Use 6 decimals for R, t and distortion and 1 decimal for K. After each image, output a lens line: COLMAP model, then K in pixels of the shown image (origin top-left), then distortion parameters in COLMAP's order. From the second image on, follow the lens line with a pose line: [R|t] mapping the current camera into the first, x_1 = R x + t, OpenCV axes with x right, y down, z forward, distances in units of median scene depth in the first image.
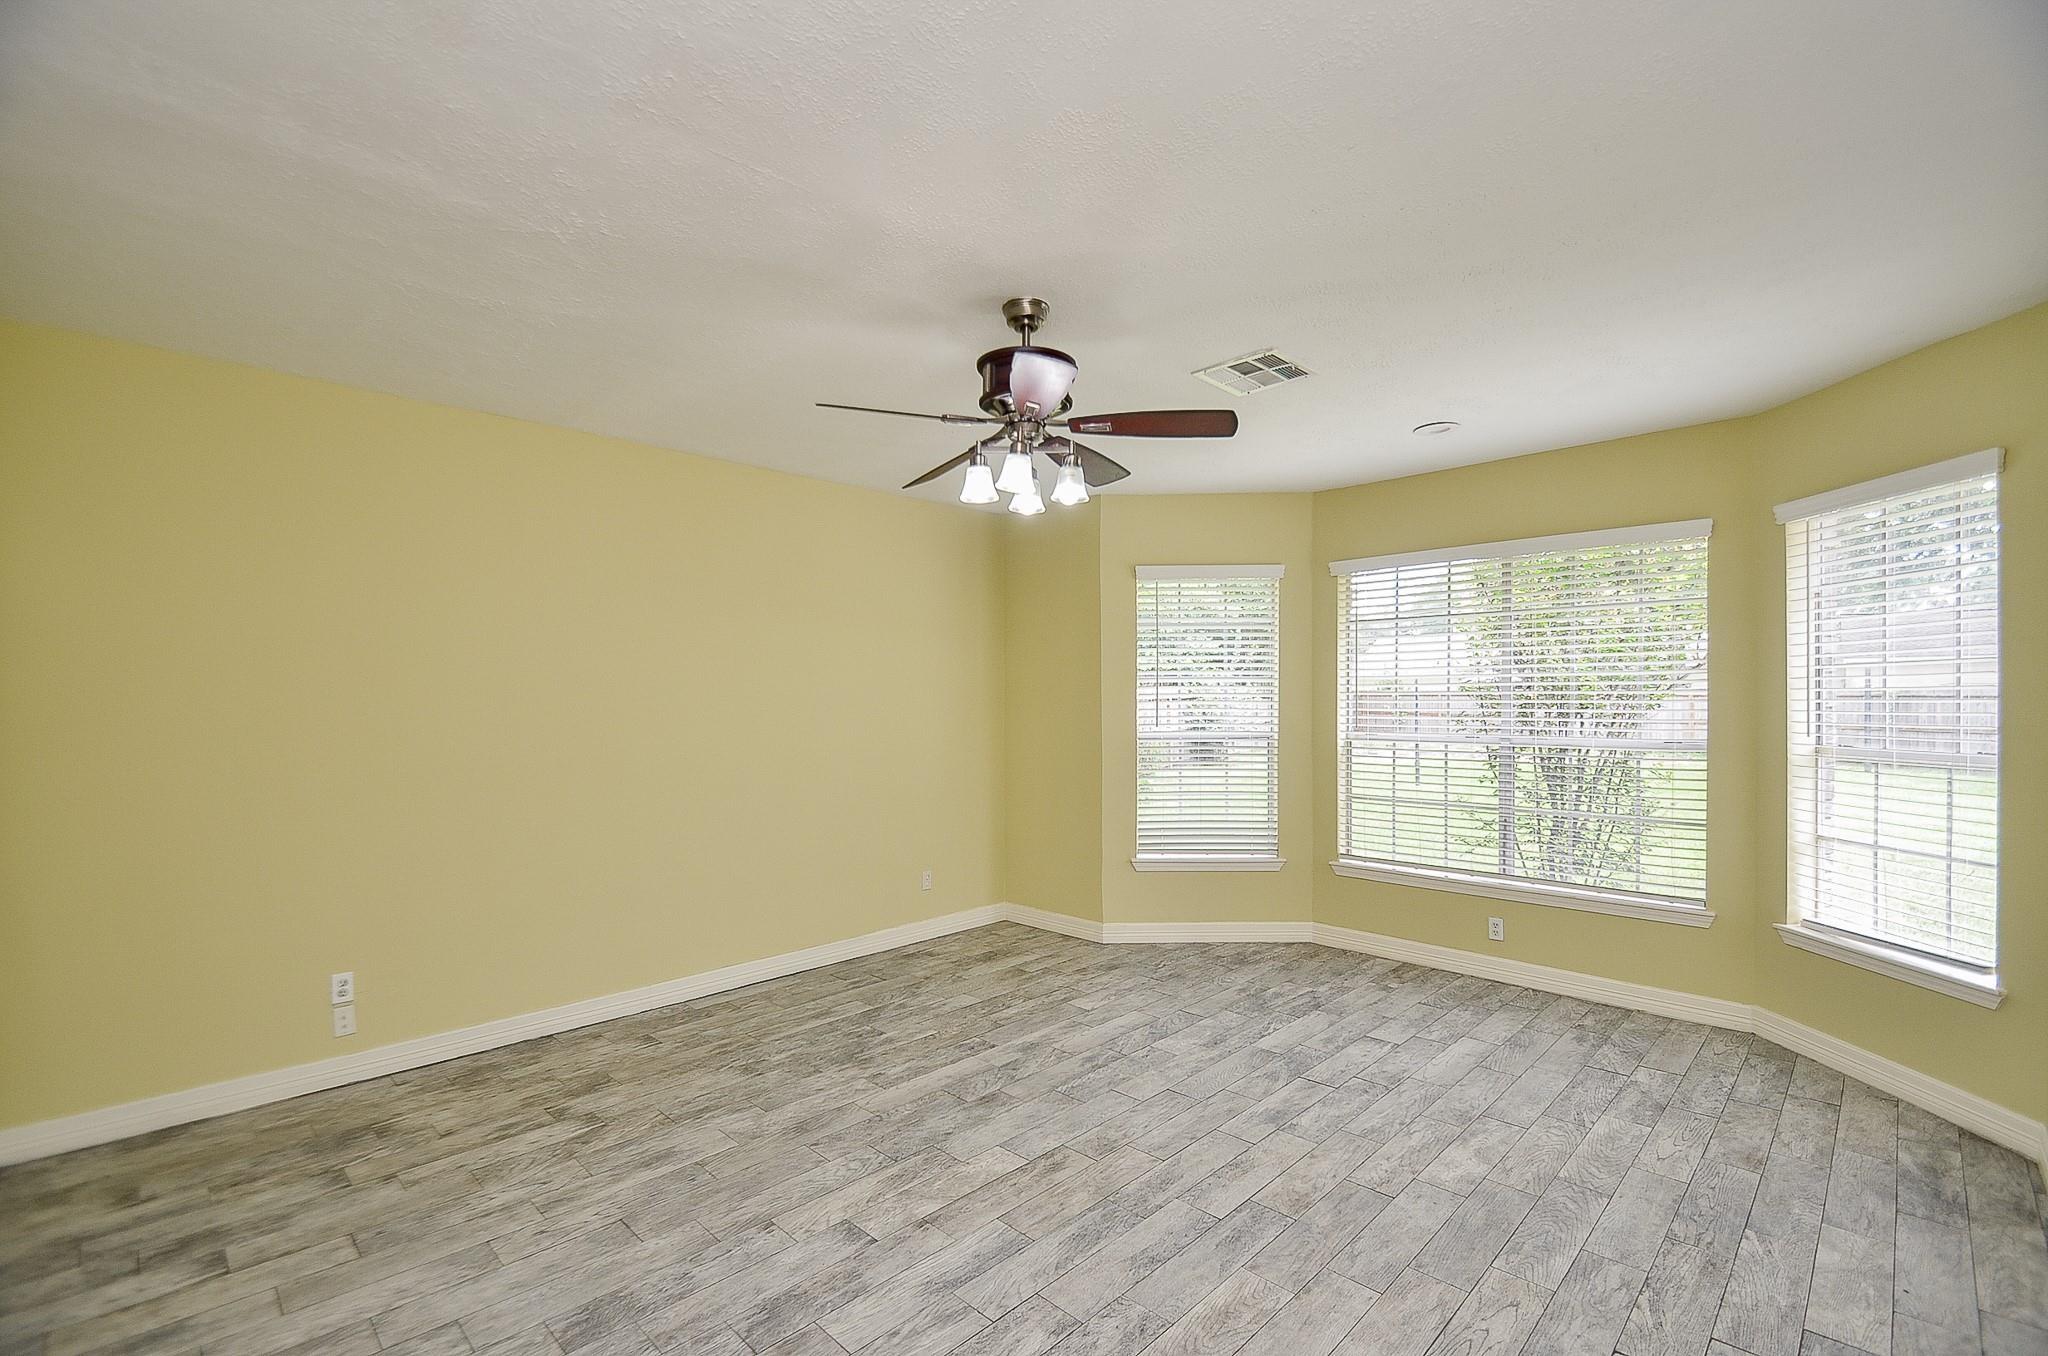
lens RADIAL K [[899.9, 0, 1034.2], [0, 899.9, 699.1], [0, 0, 1]] dist [-0.000385, -0.010245]
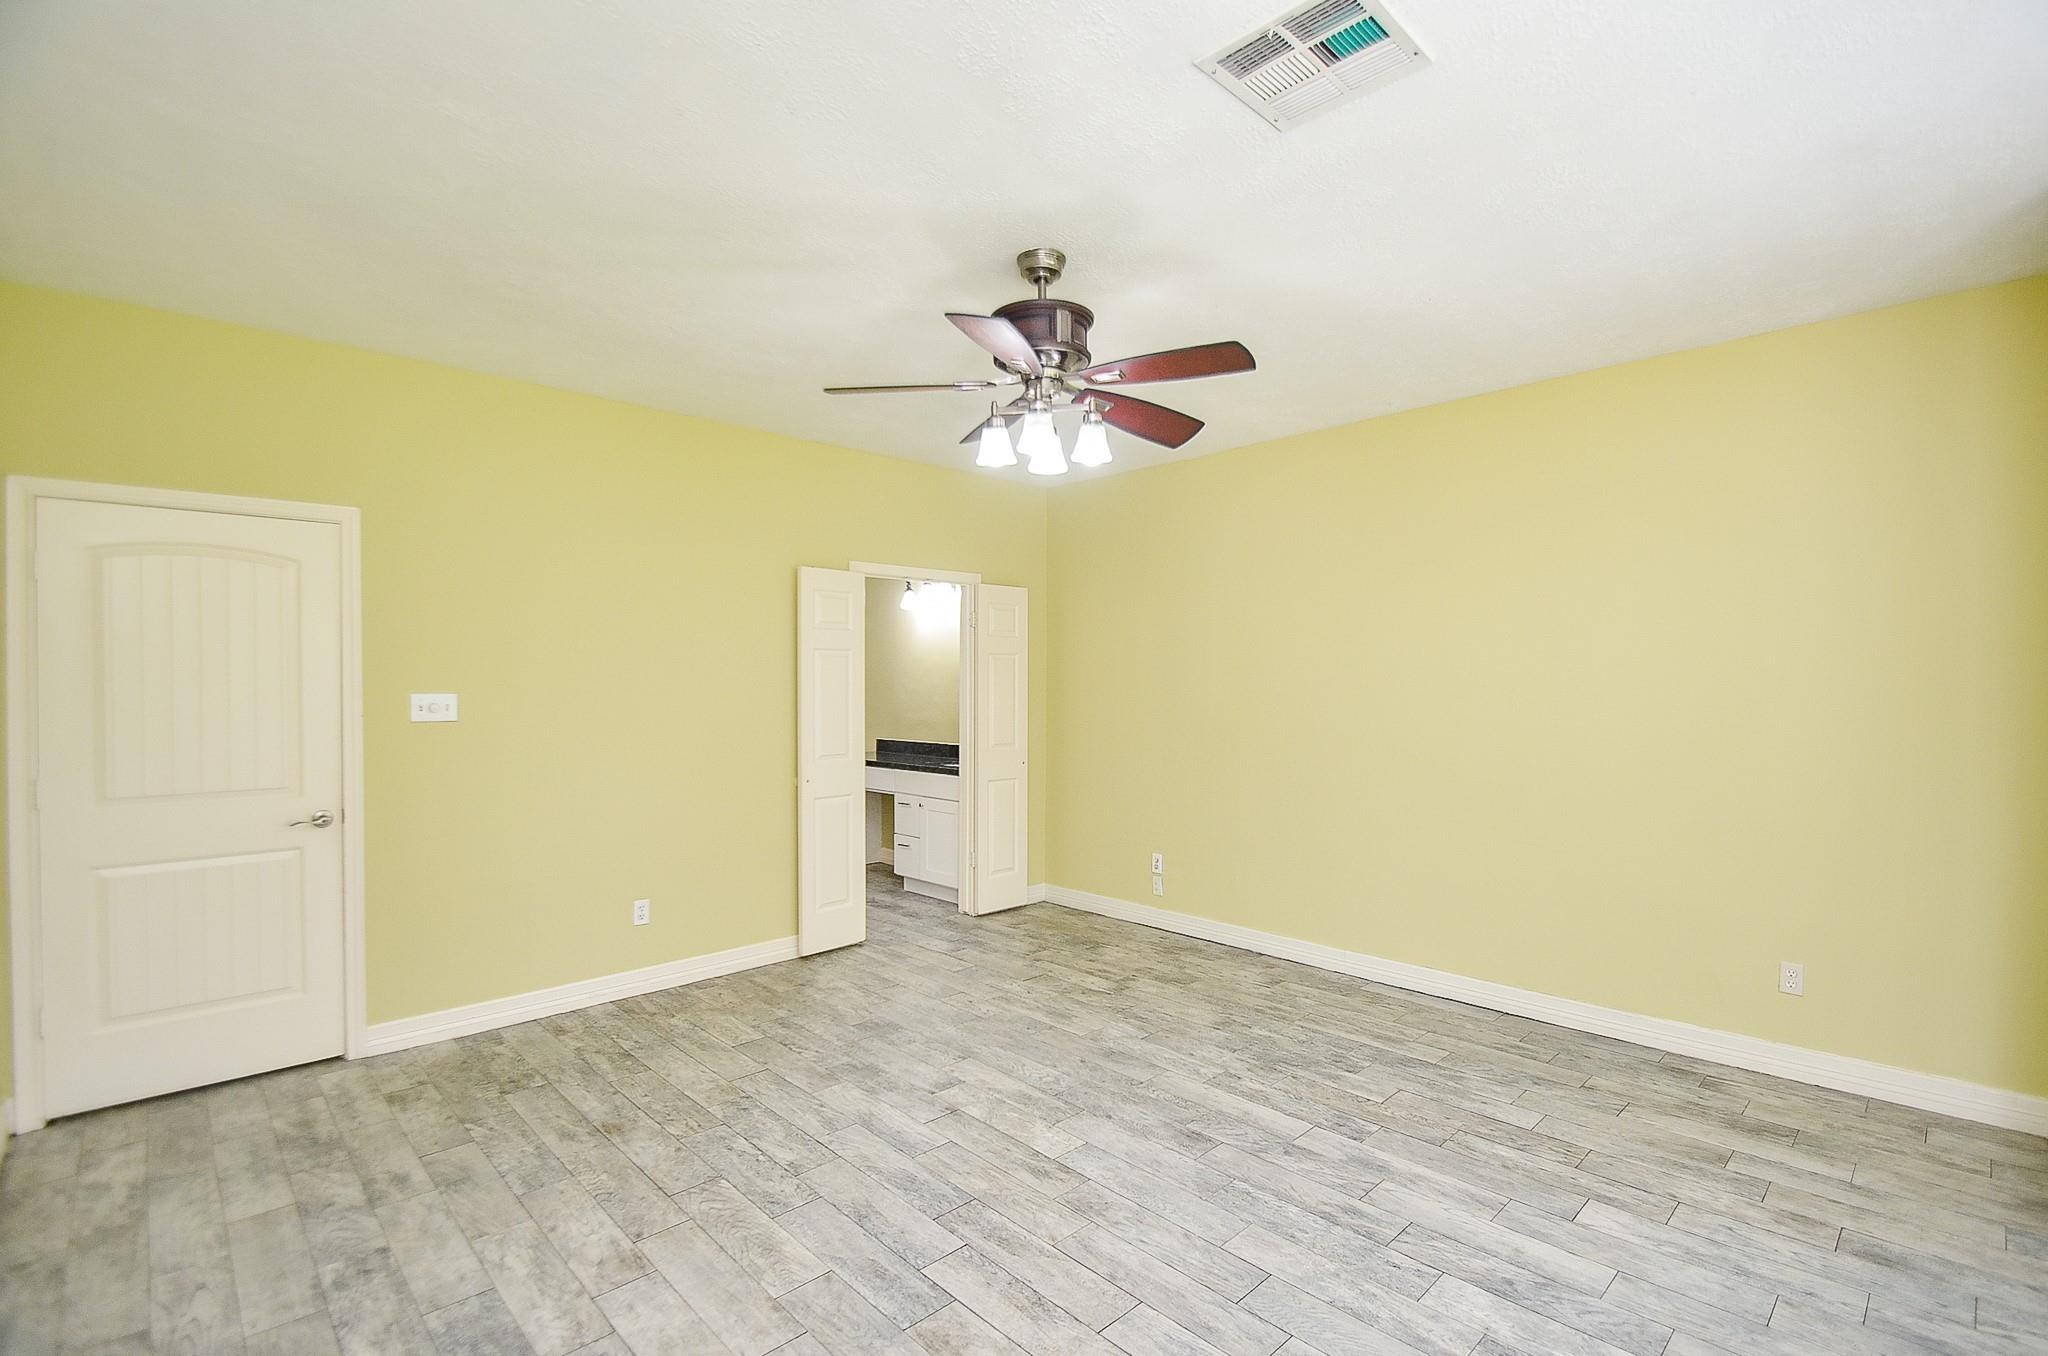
lens RADIAL K [[899.9, 0, 1034.2], [0, 899.9, 699.1], [0, 0, 1]] dist [-0.000385, -0.010245]
pose [[-0.021184, 0.025808, -0.999442, 0.778121], [-0.000130, 0.999667, 0.025817, -0.003704], [0.999776, 0.000677, -0.021174, 0.820840]]
